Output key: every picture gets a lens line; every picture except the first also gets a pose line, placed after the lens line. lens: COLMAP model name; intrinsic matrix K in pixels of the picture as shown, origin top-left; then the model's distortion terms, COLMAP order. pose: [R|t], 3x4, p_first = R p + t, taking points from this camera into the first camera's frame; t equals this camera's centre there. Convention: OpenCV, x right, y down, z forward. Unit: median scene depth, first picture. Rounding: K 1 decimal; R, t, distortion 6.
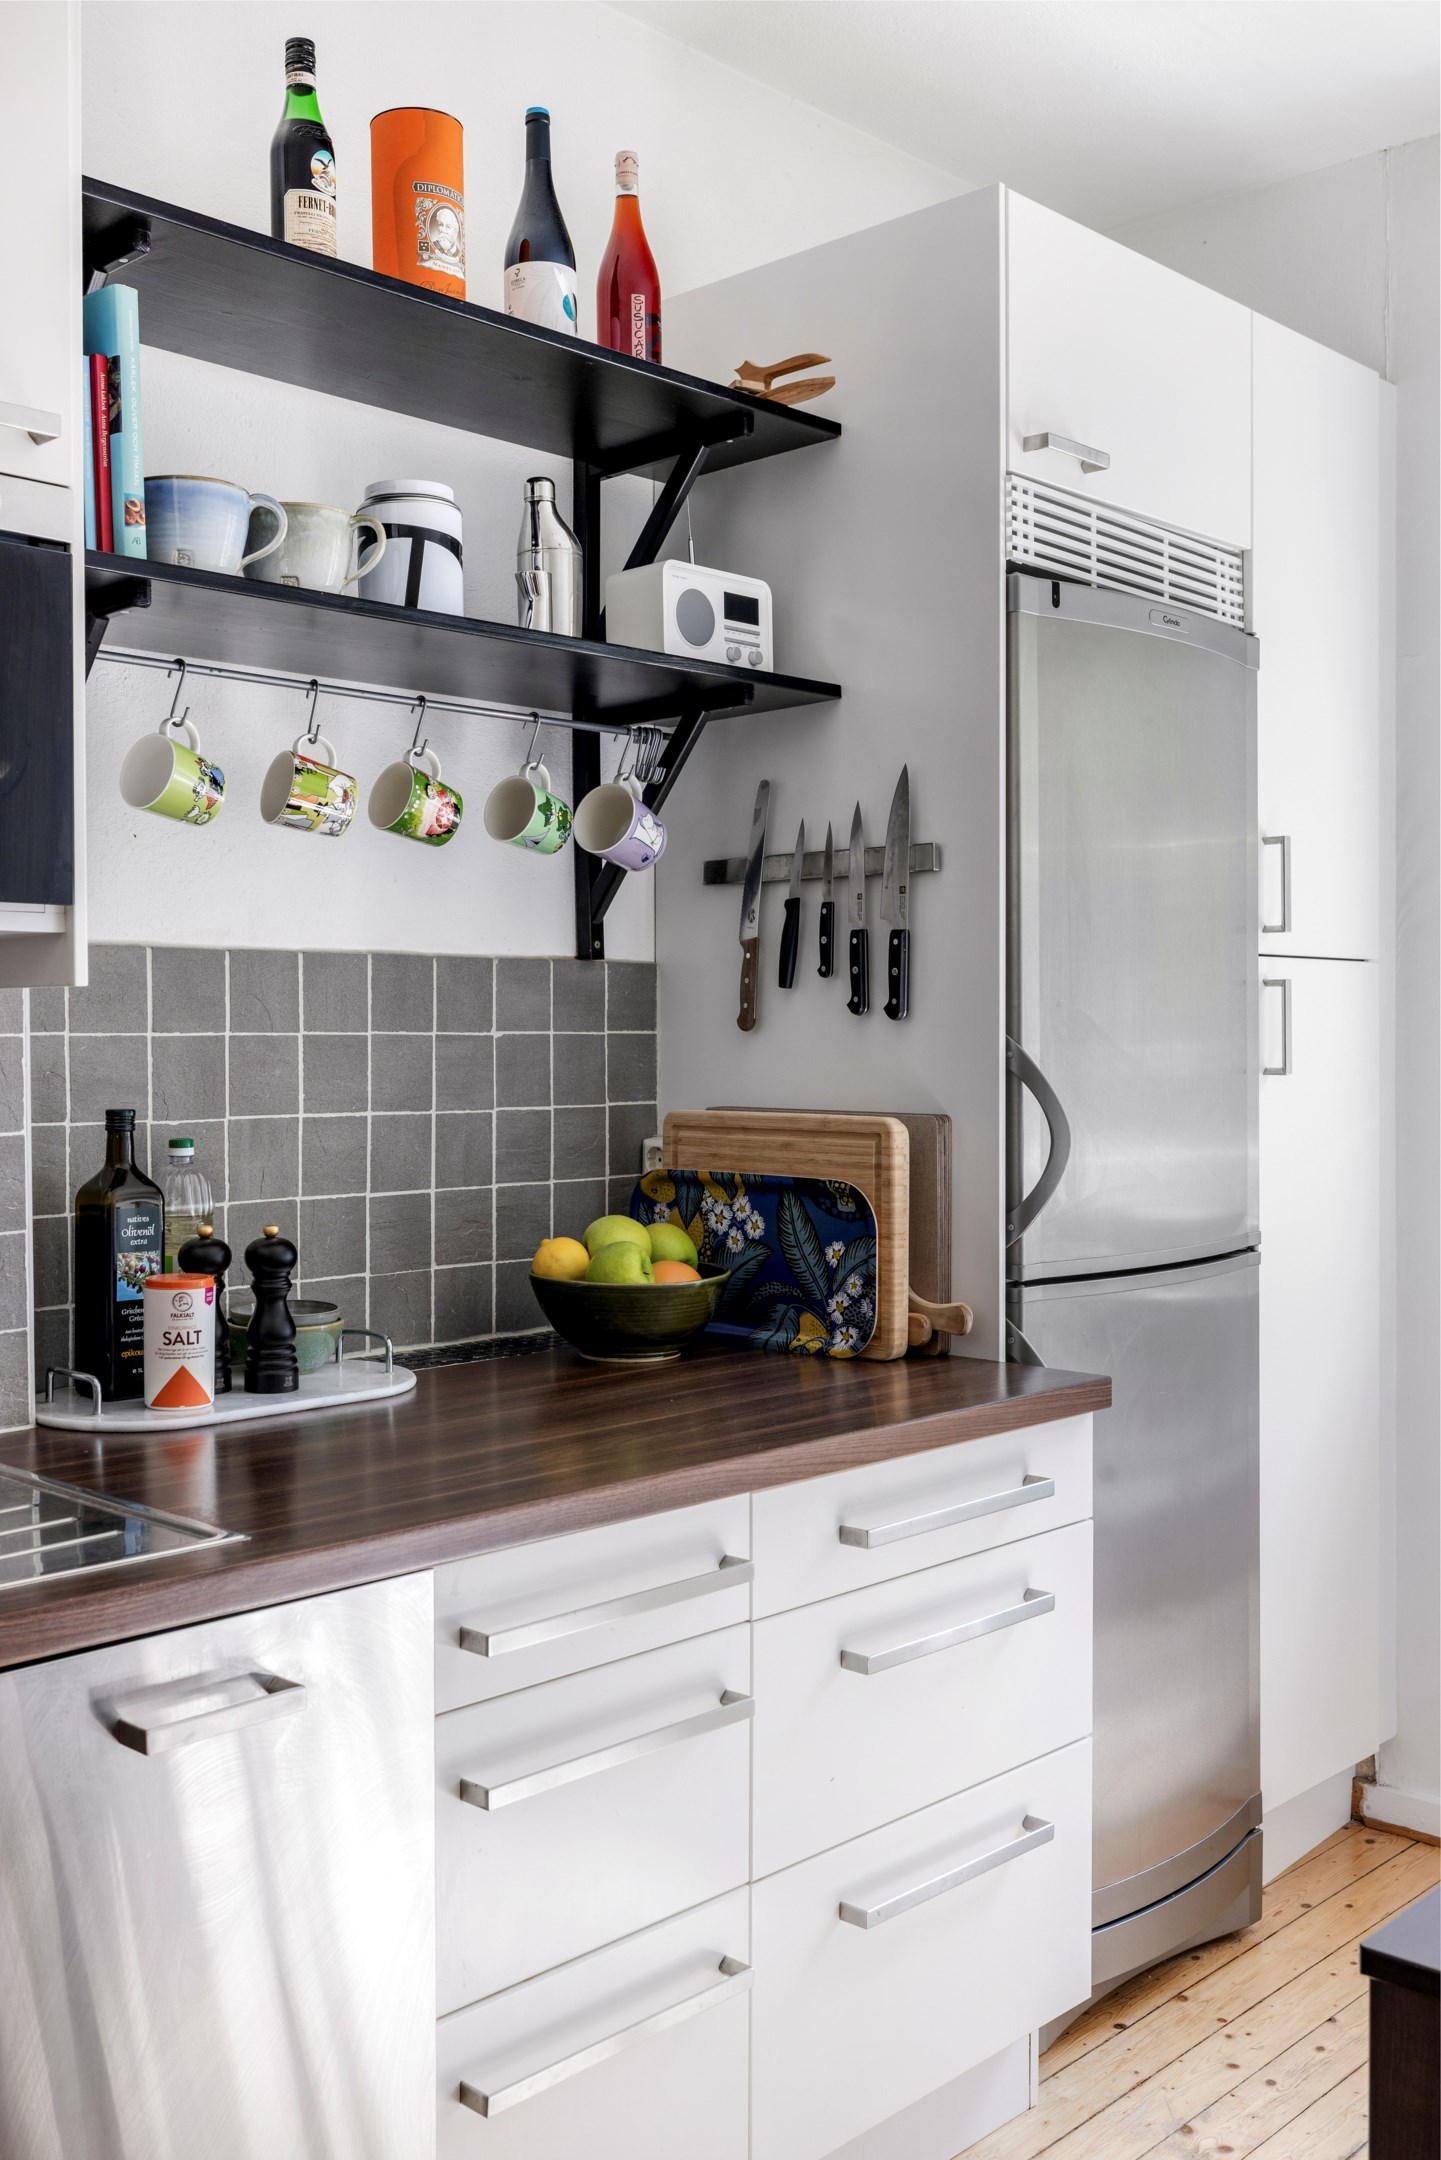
lens RADIAL K [[2064.8, 0, 714.4], [0, 2064.8, 1068.4], [0, 0, 1]] dist [0.001604, 0.005651]
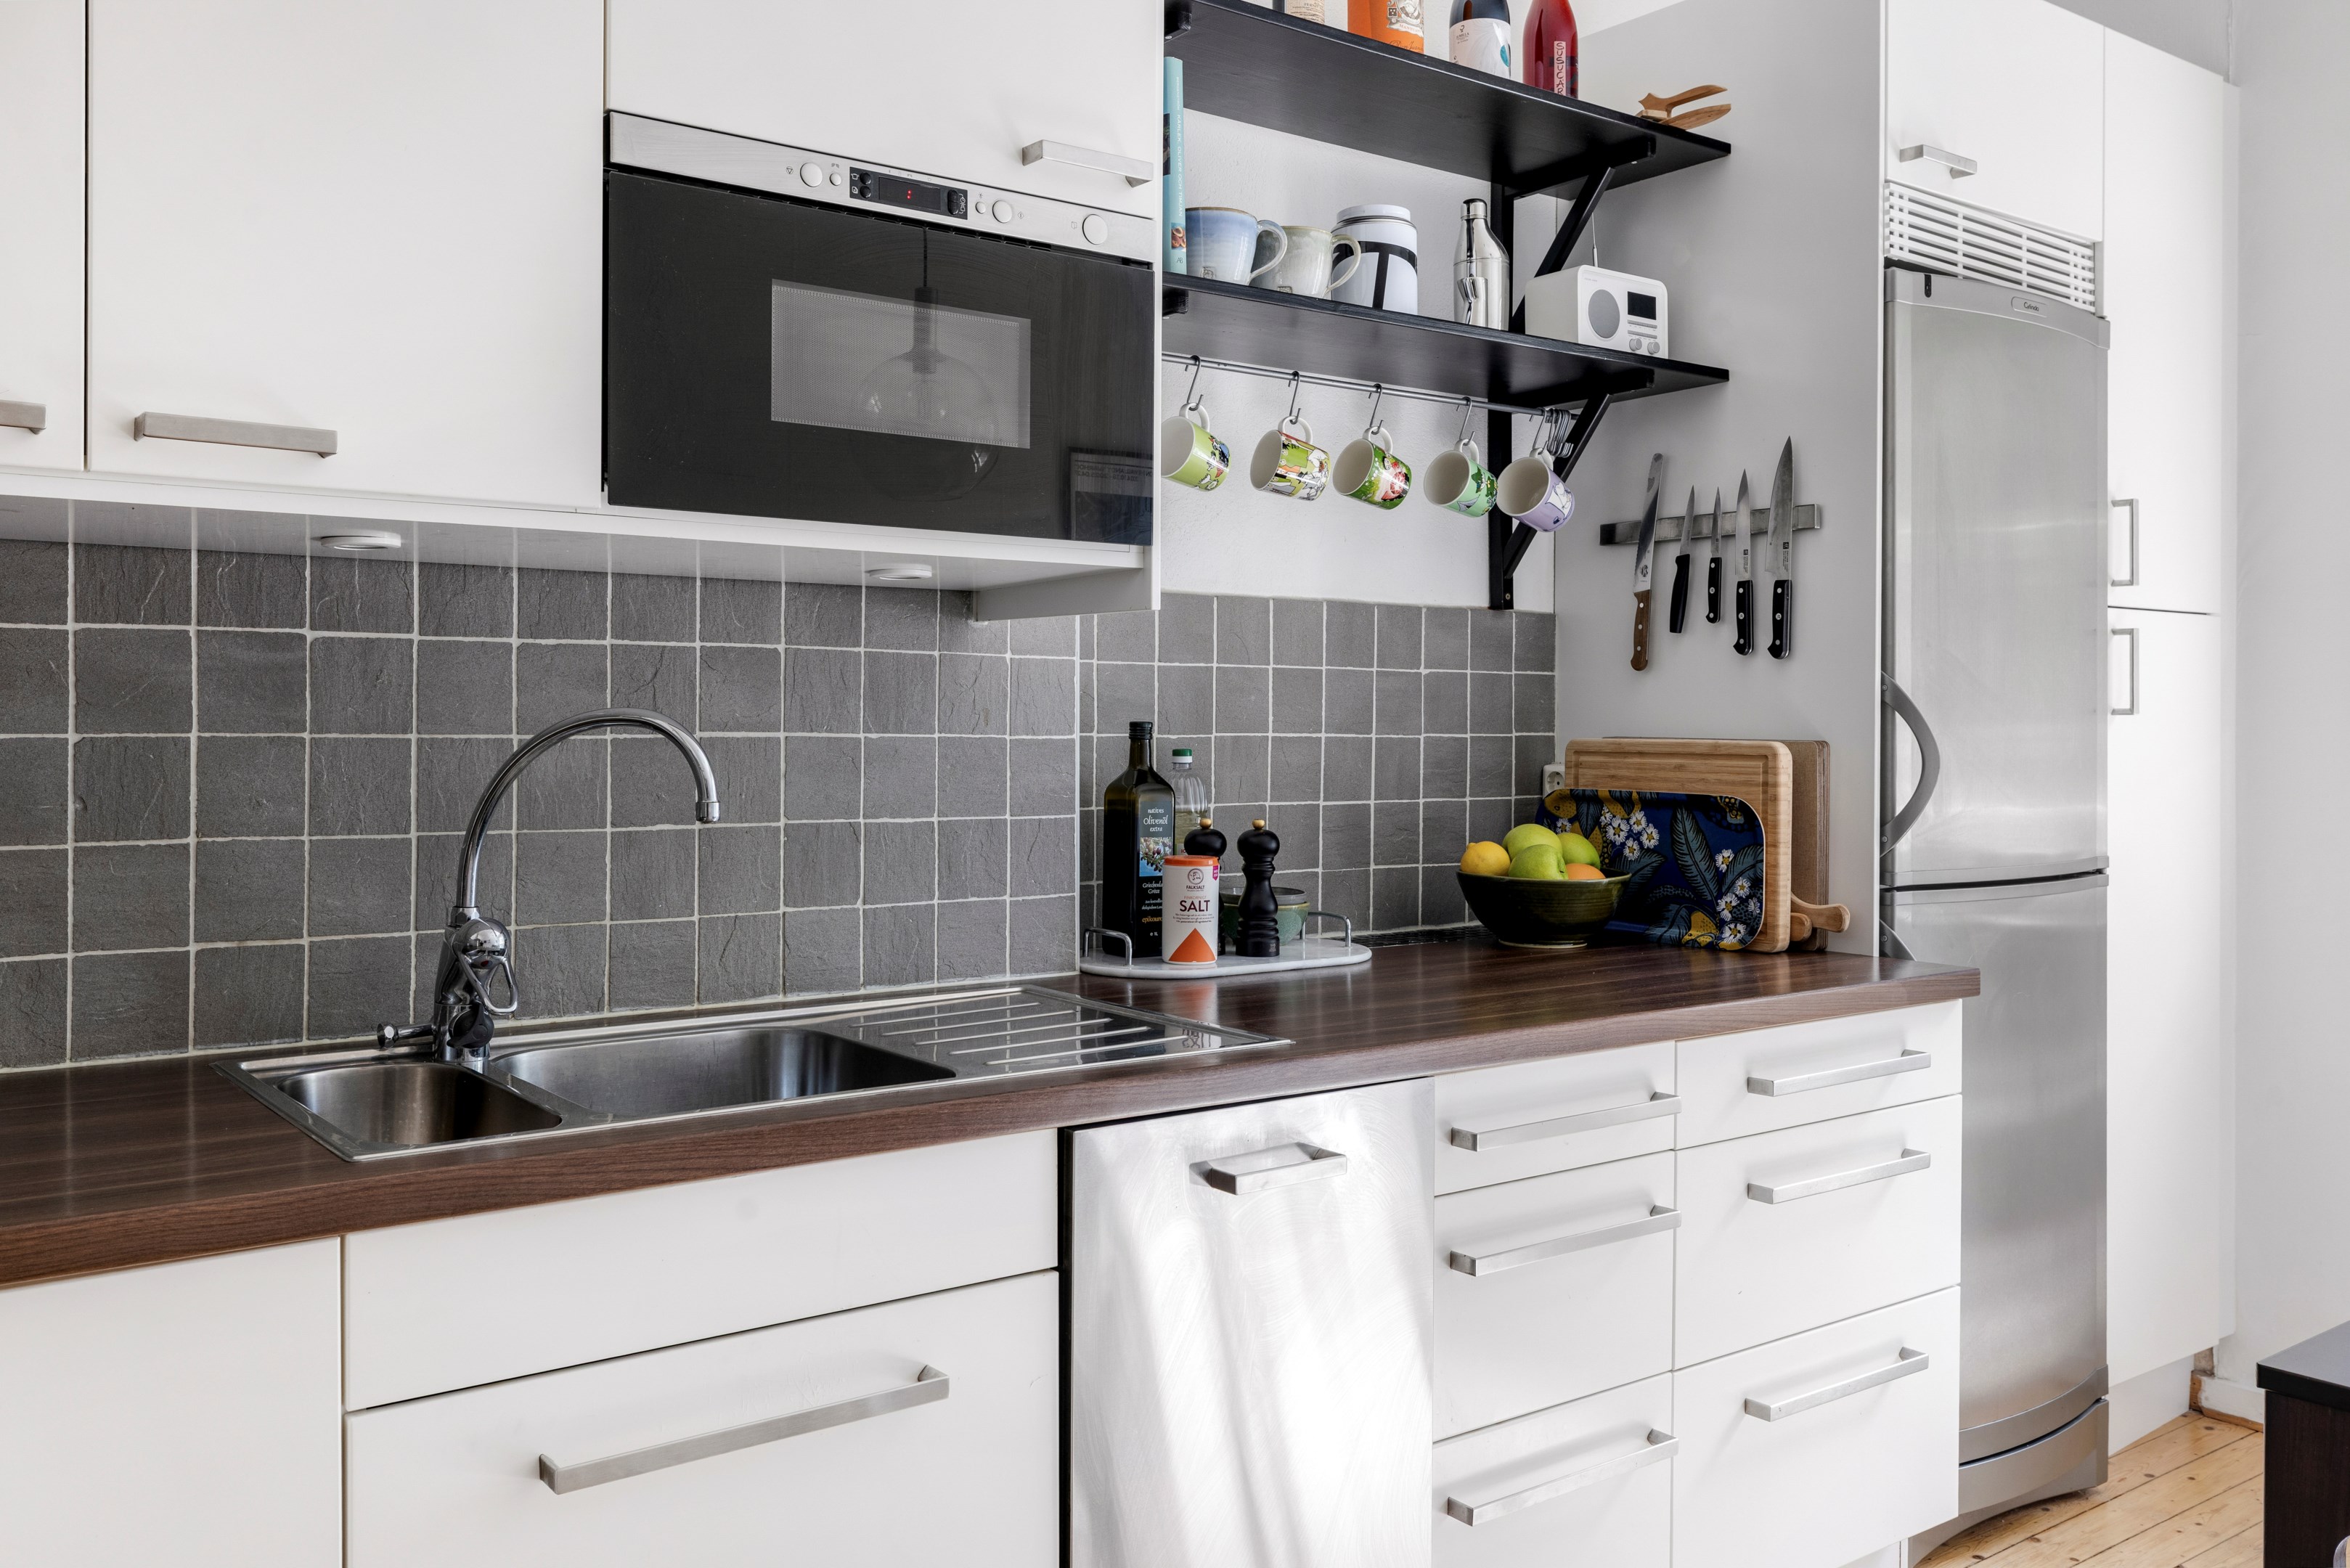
lens RADIAL K [[1943.1, 0, 1194.9], [0, 1943.1, 725.6], [0, 0, 1]] dist [0.002367, 0.004627]
pose [[0.987684, 0.008326, -0.156243, -0.064669], [-0.010481, 0.999861, -0.012974, 0.031709], [0.156114, 0.014452, 0.987633, -0.120360]]
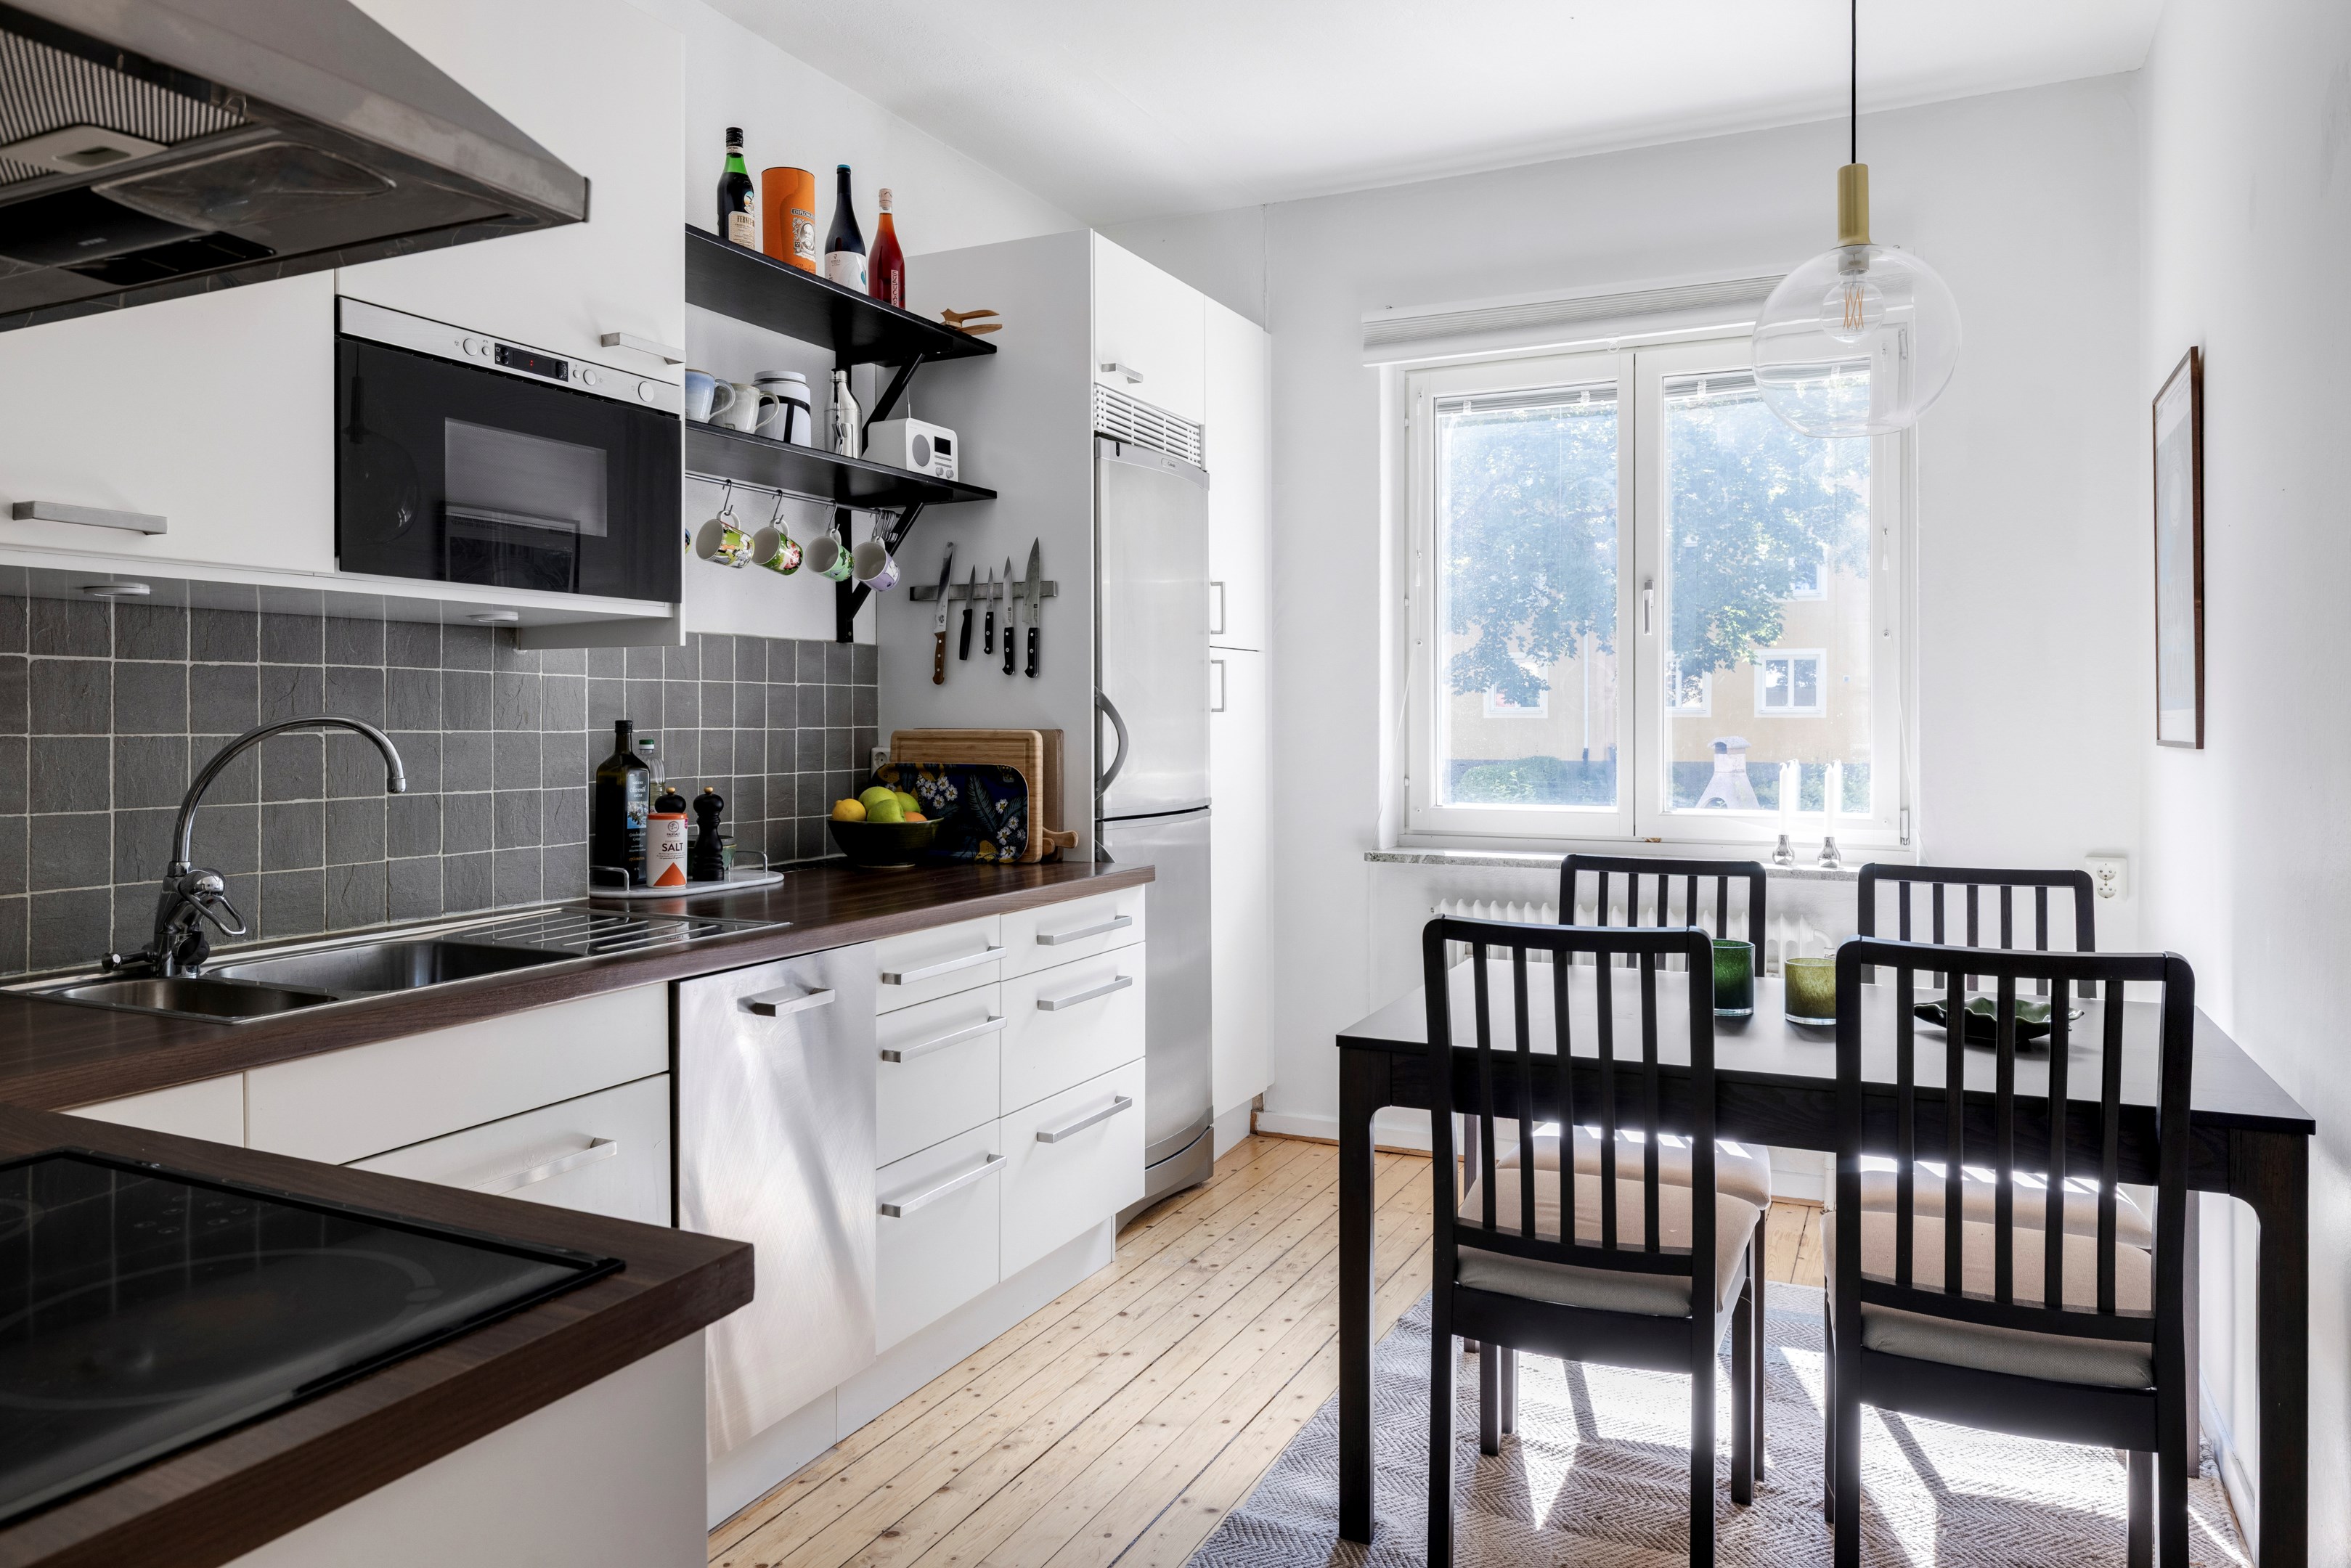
lens RADIAL K [[1565.3, 0, 1182.7], [0, 1565.3, 719.5], [0, 0, 1]] dist [0.000457, 0.002113]
pose [[0.951117, 0.000732, 0.308829, -0.213591], [0.004318, 0.999868, -0.015668, 0.036034], [-0.308799, 0.016235, 0.950989, -0.353427]]
